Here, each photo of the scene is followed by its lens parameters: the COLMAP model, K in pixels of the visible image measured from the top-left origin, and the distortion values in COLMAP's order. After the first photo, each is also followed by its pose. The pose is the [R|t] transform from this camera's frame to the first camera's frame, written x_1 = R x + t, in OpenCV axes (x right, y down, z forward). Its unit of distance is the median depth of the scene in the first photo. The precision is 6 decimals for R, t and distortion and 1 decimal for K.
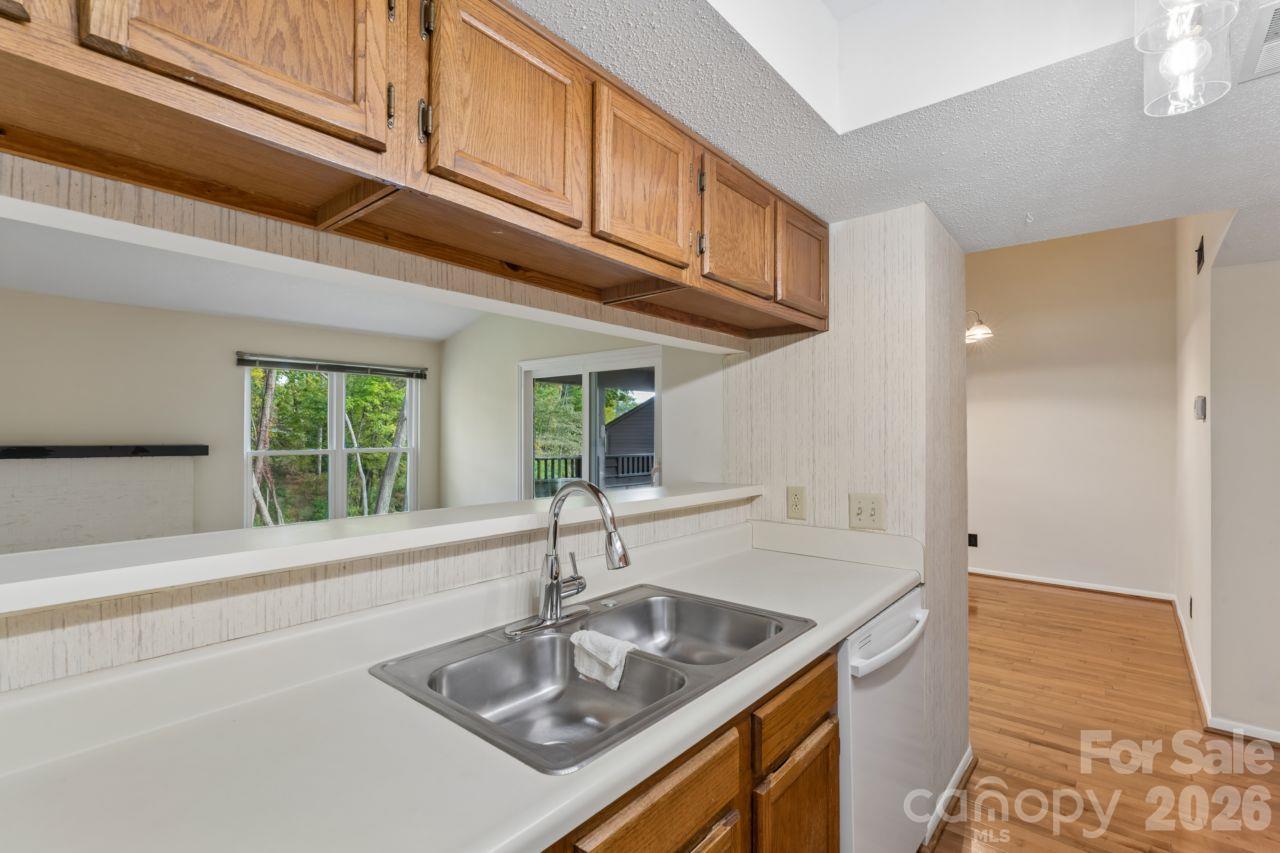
lens RADIAL K [[580.0, 0, 640.0], [0, 580.0, 426.5], [0, 0, 1]] dist [-0.003558, 0.000041]
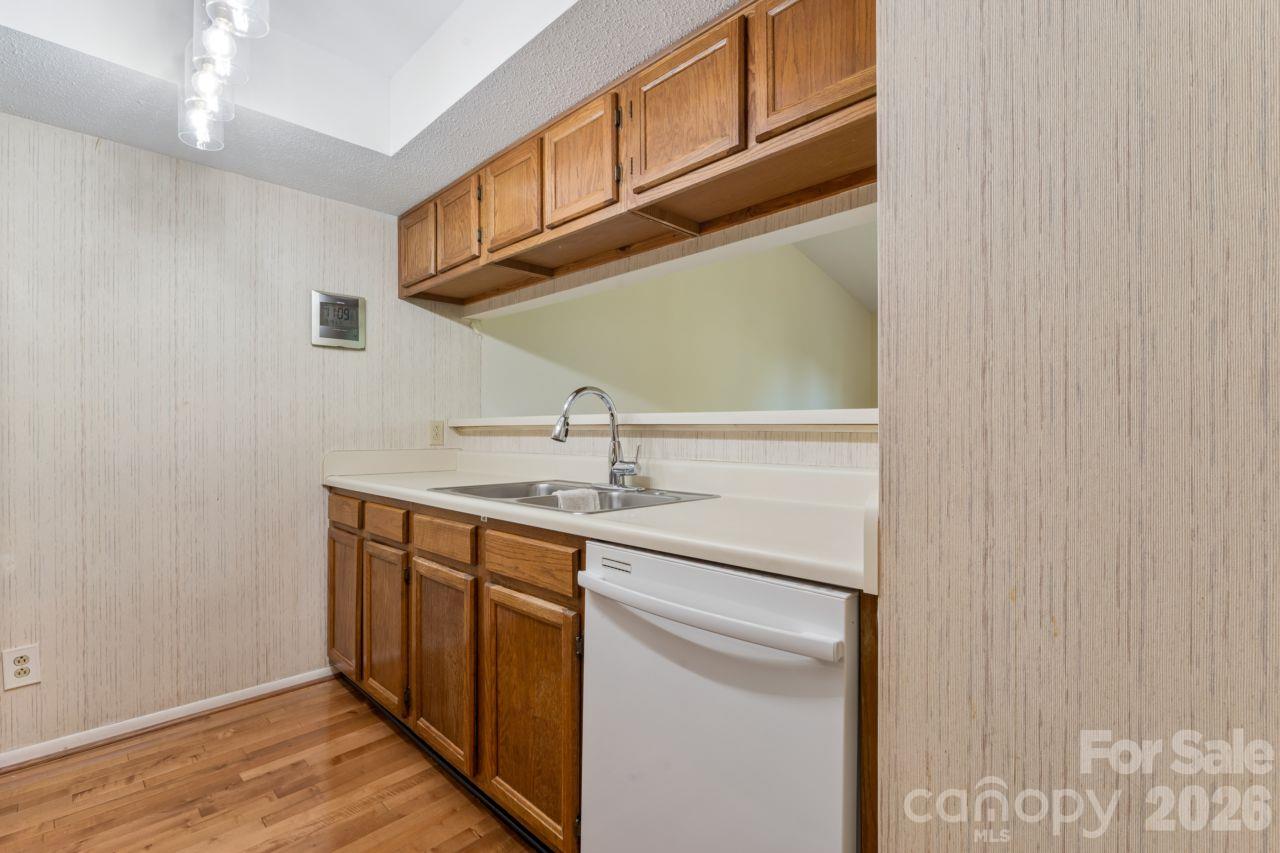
lens RADIAL K [[580.0, 0, 640.0], [0, 580.0, 426.5], [0, 0, 1]] dist [-0.003558, 0.000041]
pose [[-0.080760, -0.002030, -0.996732, 1.423587], [0.011765, 0.999926, -0.002990, 0.210165], [0.996664, -0.011968, -0.080730, 1.309872]]
